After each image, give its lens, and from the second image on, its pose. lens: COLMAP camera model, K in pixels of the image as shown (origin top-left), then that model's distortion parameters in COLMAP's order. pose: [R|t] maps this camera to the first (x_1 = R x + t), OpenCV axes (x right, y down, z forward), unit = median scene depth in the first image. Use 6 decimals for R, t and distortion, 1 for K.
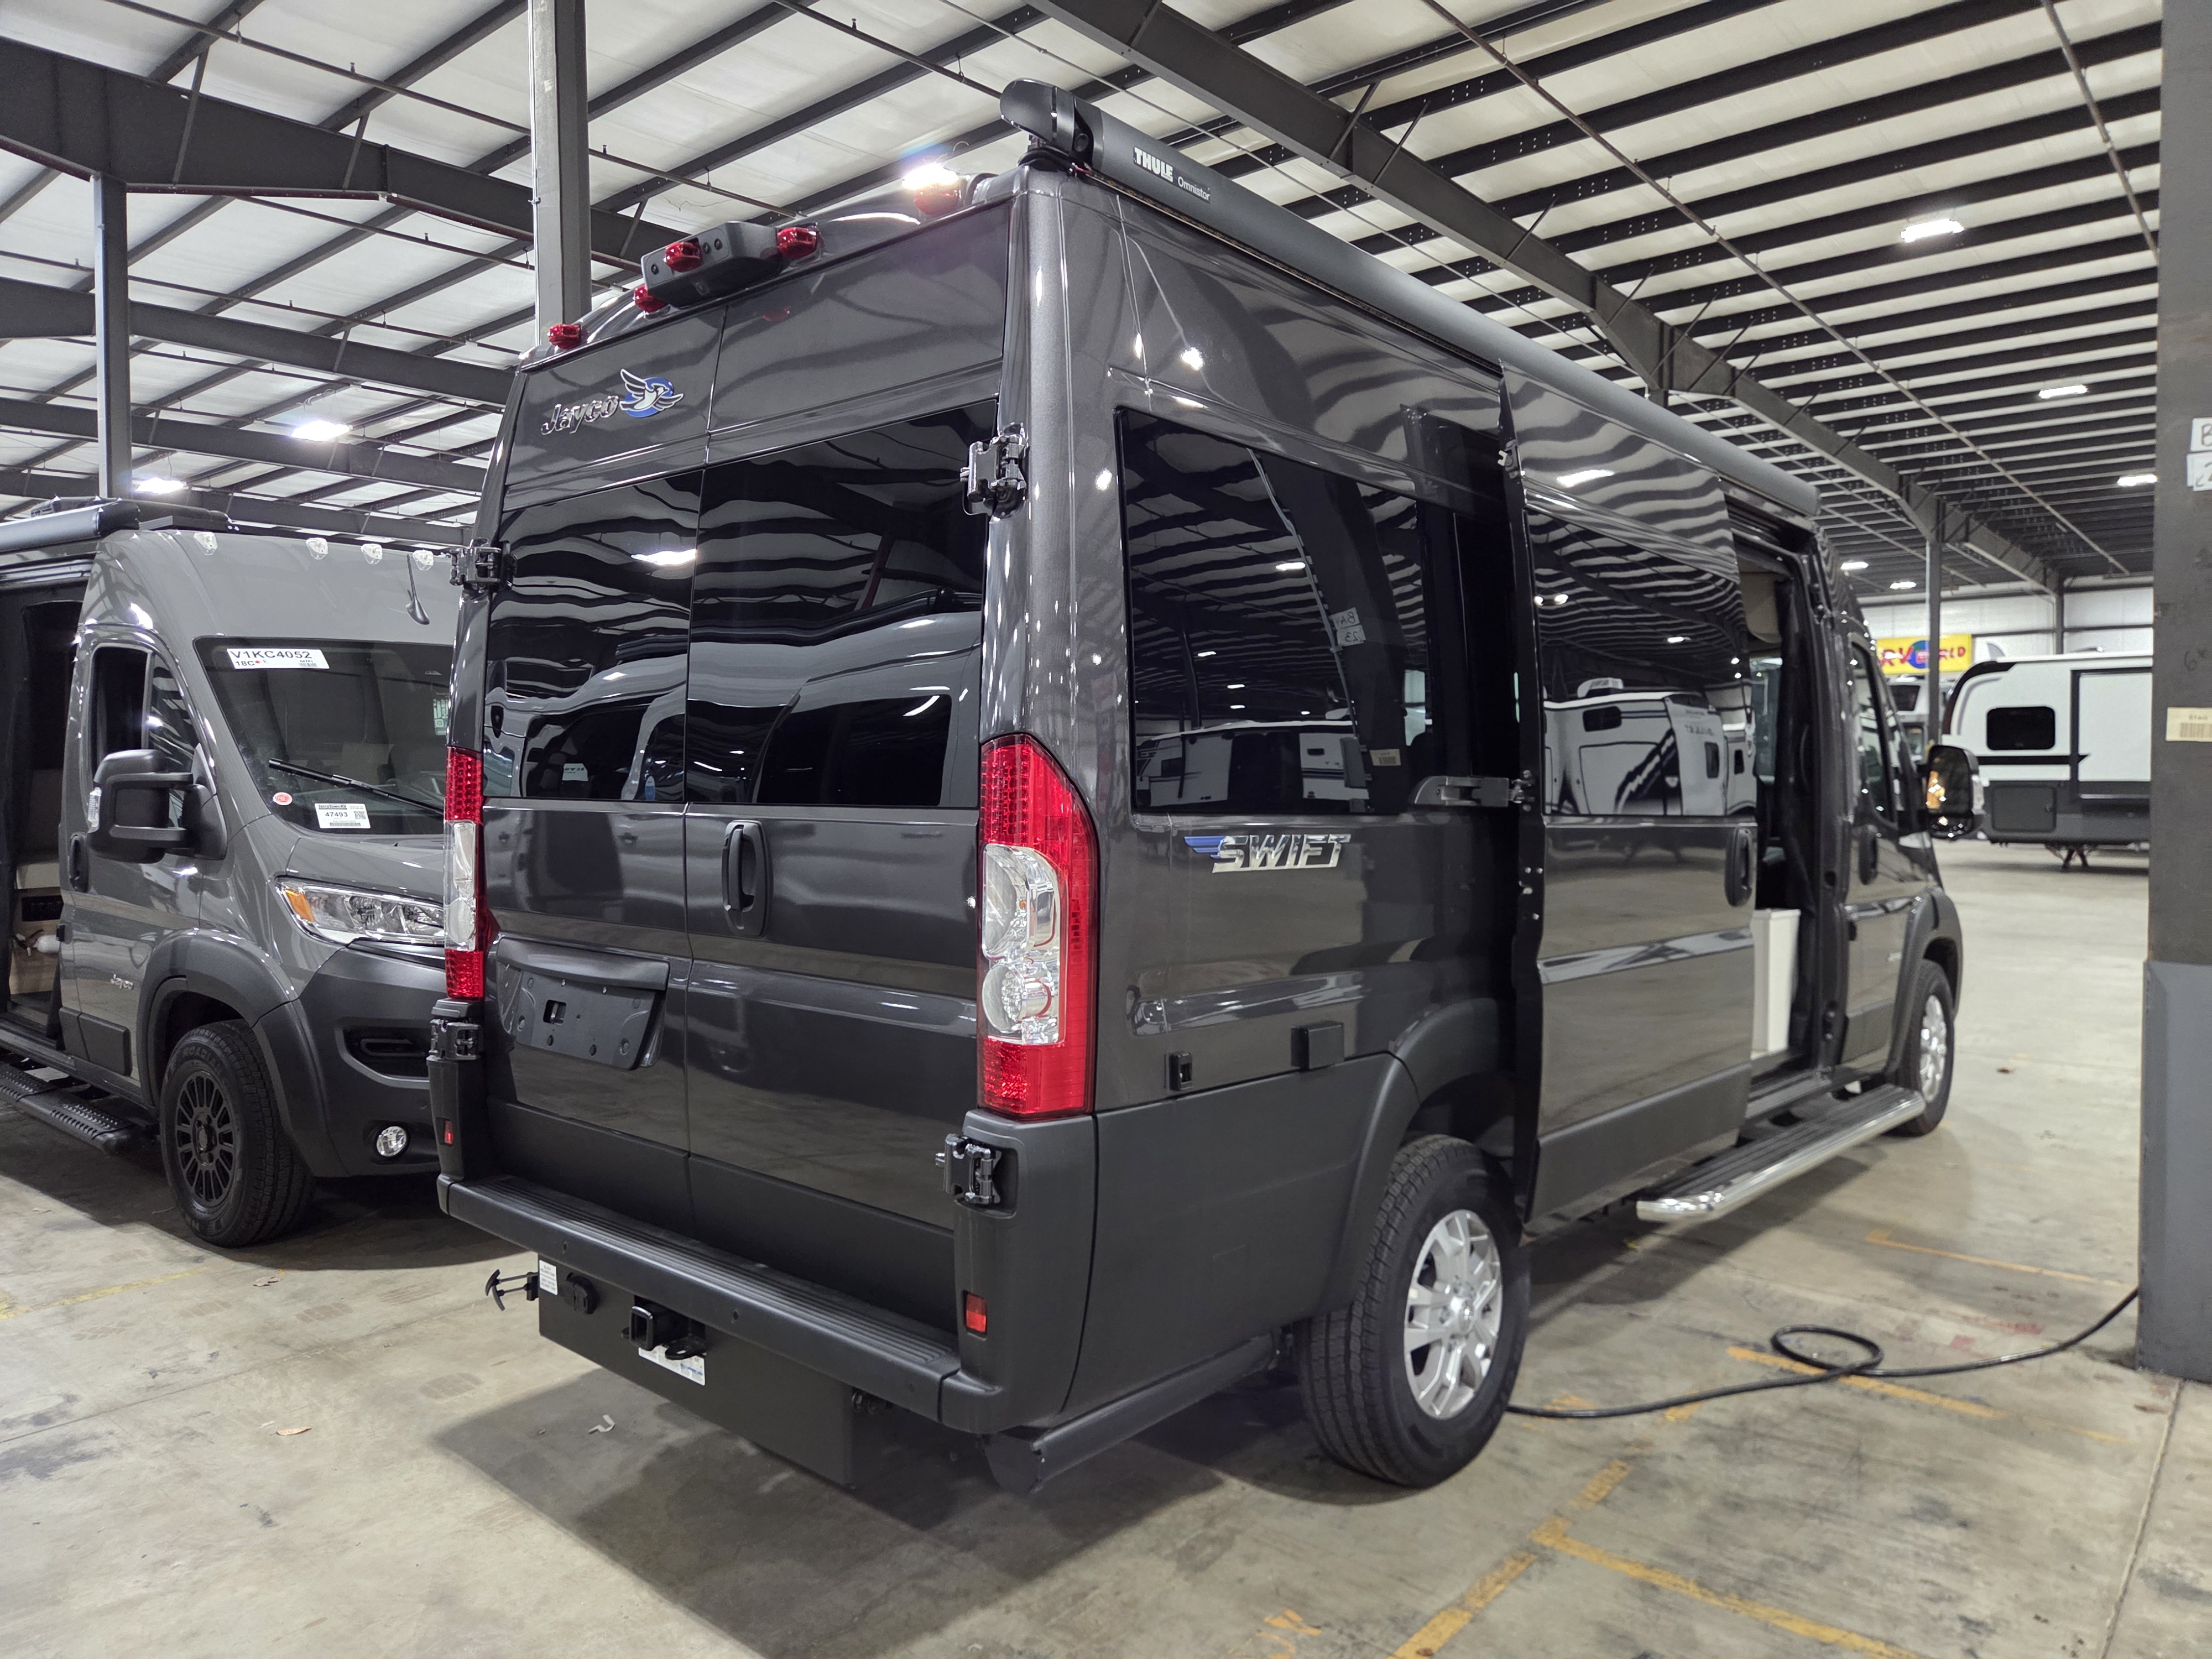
lens RADIAL K [[1485.7, 0, 1091.1], [0, 1485.7, 838.9], [0, 0, 1]] dist [0.048543, -0.039219]
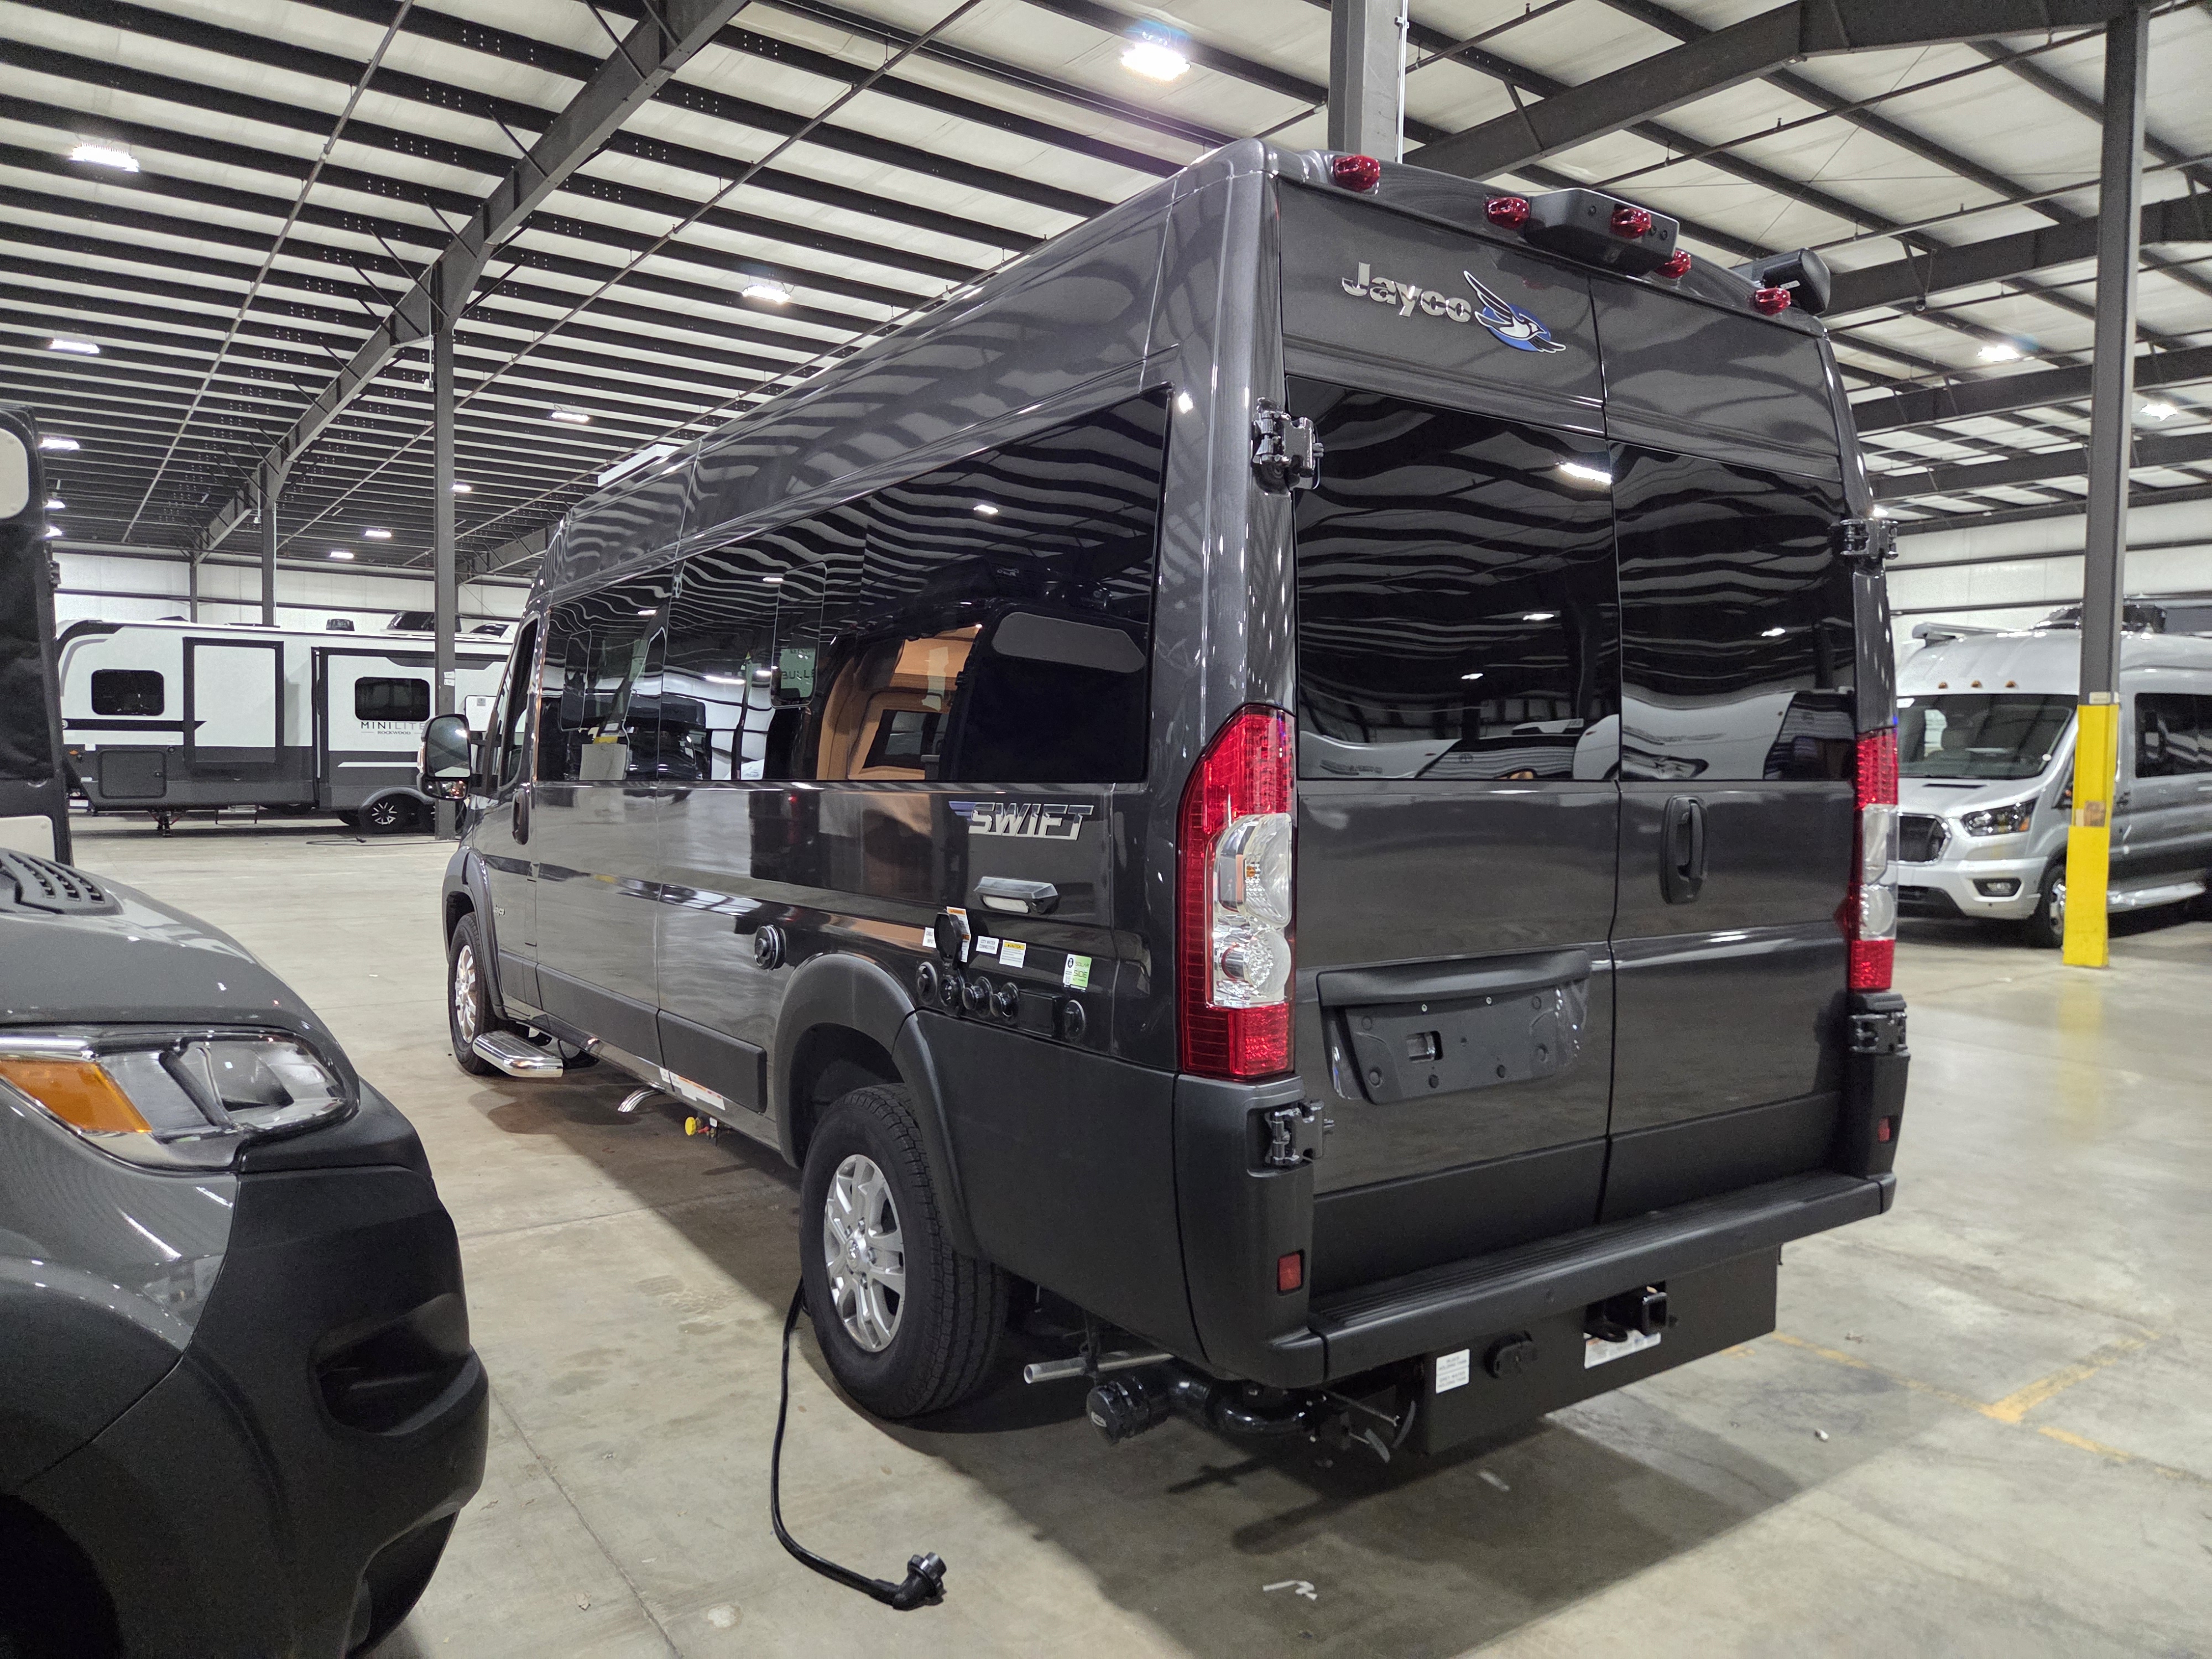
lens RADIAL K [[1485.7, 0, 1092.0], [0, 1485.7, 823.4], [0, 0, 1]] dist [0.048543, -0.039219]
pose [[0.222585, -0.043794, 0.973929, -0.302432], [0.031313, 0.998796, 0.037756, -0.009030], [-0.974410, 0.022093, 0.223688, 0.259200]]
